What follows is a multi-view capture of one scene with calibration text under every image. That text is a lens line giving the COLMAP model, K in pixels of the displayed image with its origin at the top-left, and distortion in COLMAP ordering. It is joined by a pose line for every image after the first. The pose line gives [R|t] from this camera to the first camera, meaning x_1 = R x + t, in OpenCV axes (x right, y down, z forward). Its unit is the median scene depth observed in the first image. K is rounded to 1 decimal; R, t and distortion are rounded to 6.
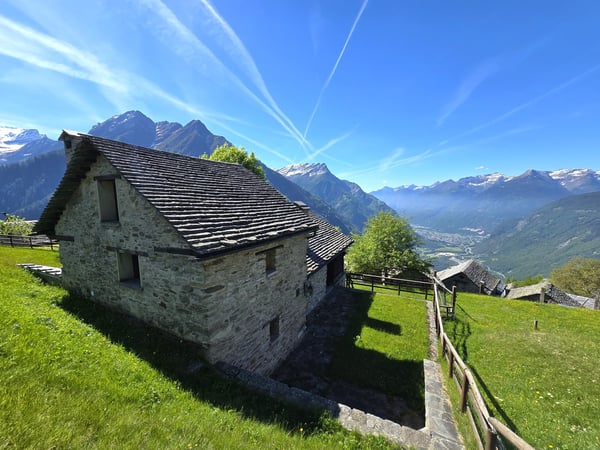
lens RADIAL K [[244.4, 0, 296.5], [0, 244.4, 228.3], [0, 0, 1]] dist [-0.004688, 0.001702]
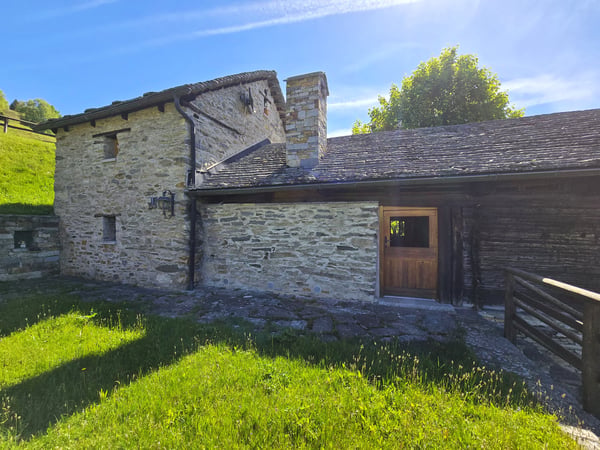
lens RADIAL K [[244.4, 0, 299.7], [0, 244.4, 226.6], [0, 0, 1]] dist [-0.004688, 0.001702]
pose [[0.107220, -0.000714, -0.994235, 0.853745], [-0.118693, 0.992839, -0.013513, 0.357133], [0.987125, 0.119458, 0.106368, 1.635702]]
